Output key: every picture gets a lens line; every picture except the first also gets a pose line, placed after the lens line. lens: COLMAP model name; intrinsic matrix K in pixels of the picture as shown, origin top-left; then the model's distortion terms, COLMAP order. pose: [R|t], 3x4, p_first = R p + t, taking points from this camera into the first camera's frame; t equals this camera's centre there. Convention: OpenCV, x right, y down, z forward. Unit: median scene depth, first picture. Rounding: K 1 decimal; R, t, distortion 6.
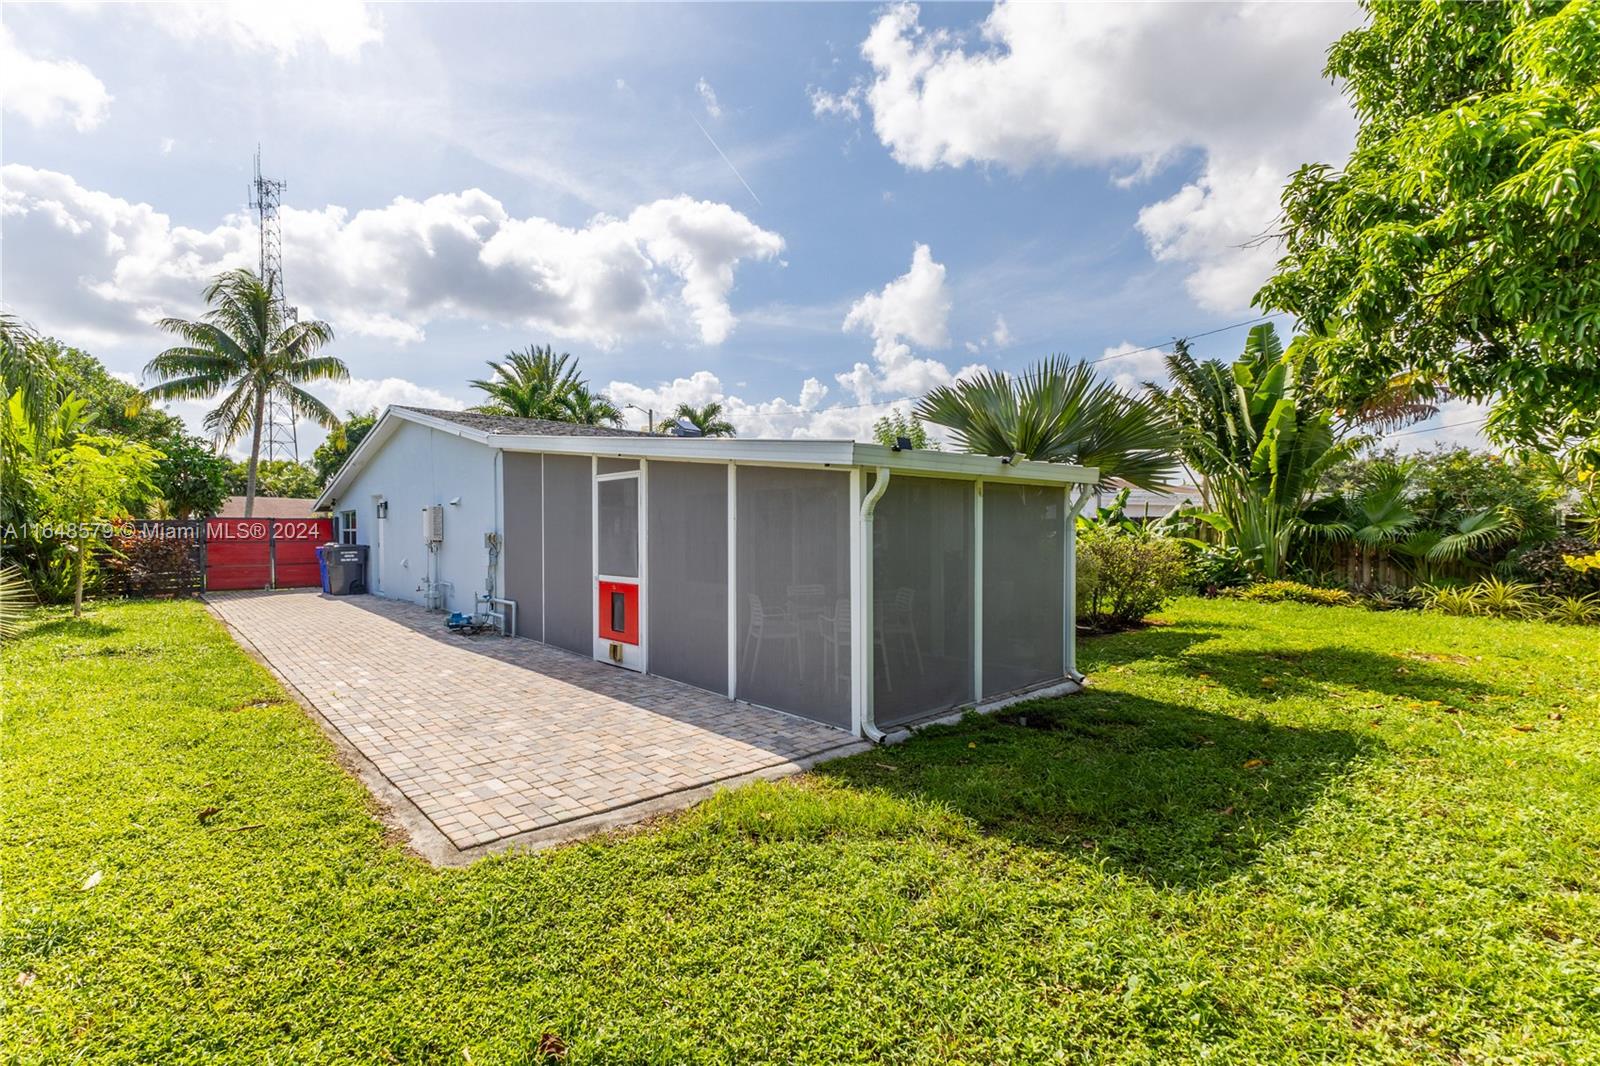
lens RADIAL K [[706.8, 0, 801.5], [0, 706.8, 543.5], [0, 0, 1]] dist [0.020995, -0.006138]
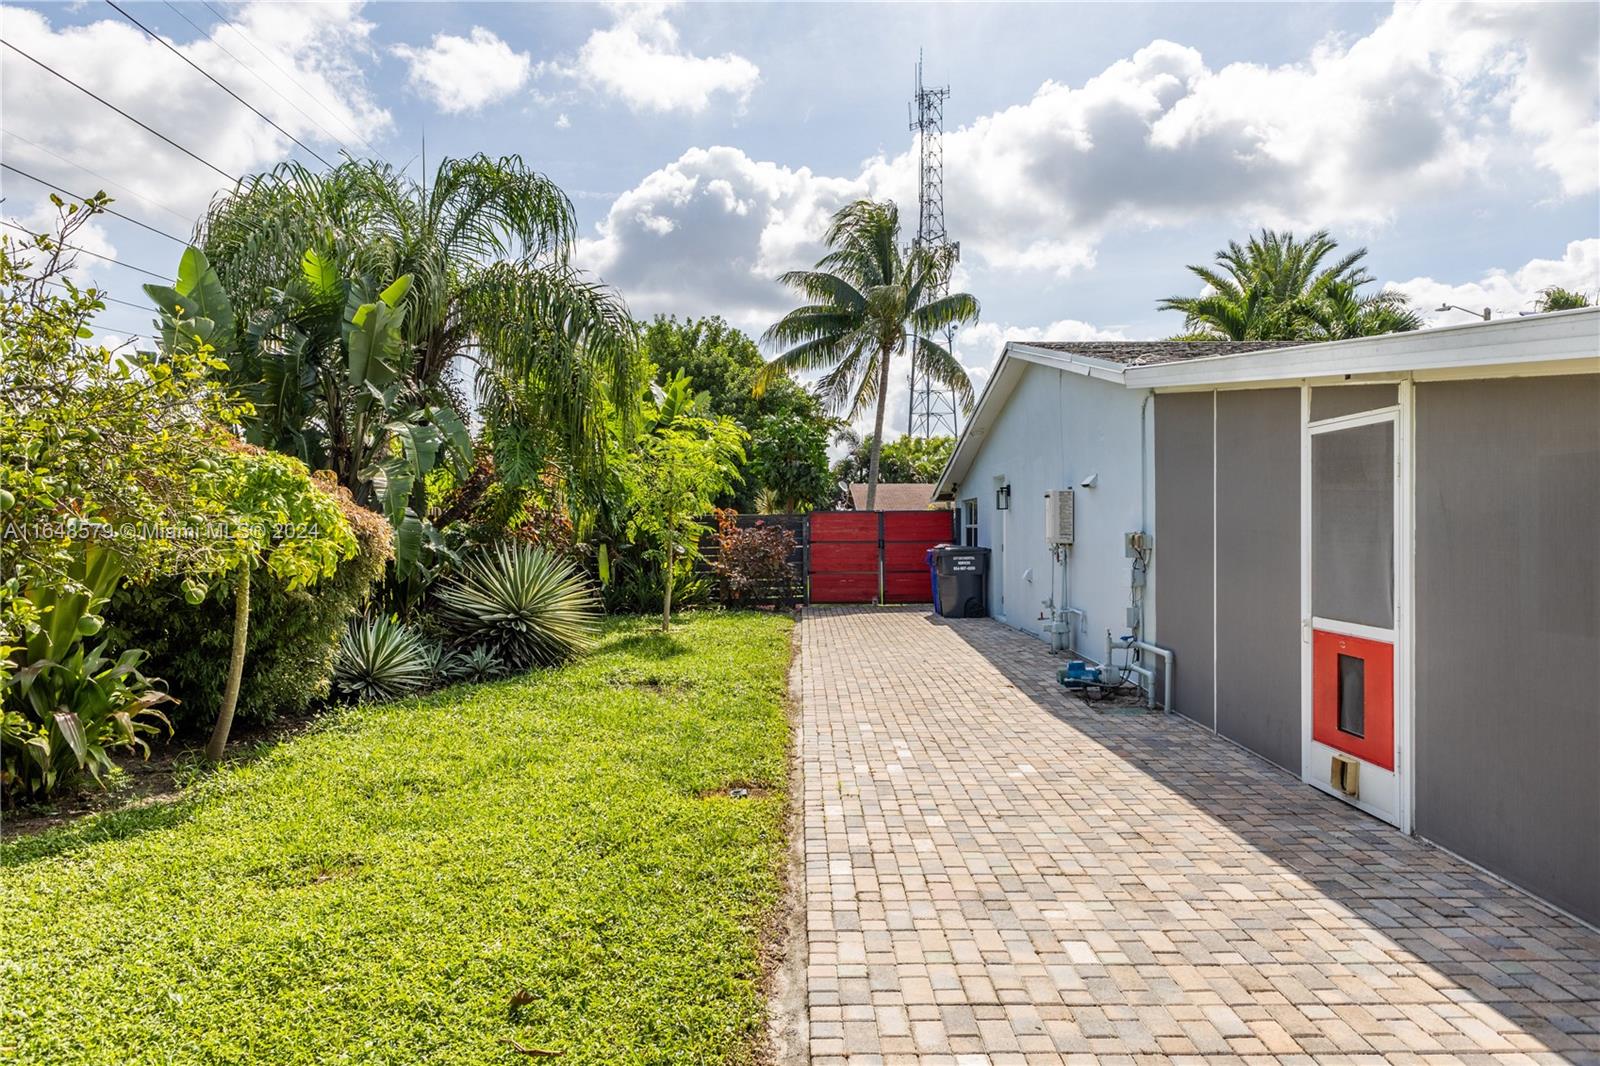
lens RADIAL K [[1065.7, 0, 800.6], [0, 1065.7, 522.4], [0, 0, 1]] dist [0.040272, -0.035026]
pose [[0.711091, -0.001343, -0.703099, -0.002644], [-0.012316, 0.999821, -0.014365, -0.007171], [0.702992, 0.018874, 0.710947, 0.159029]]
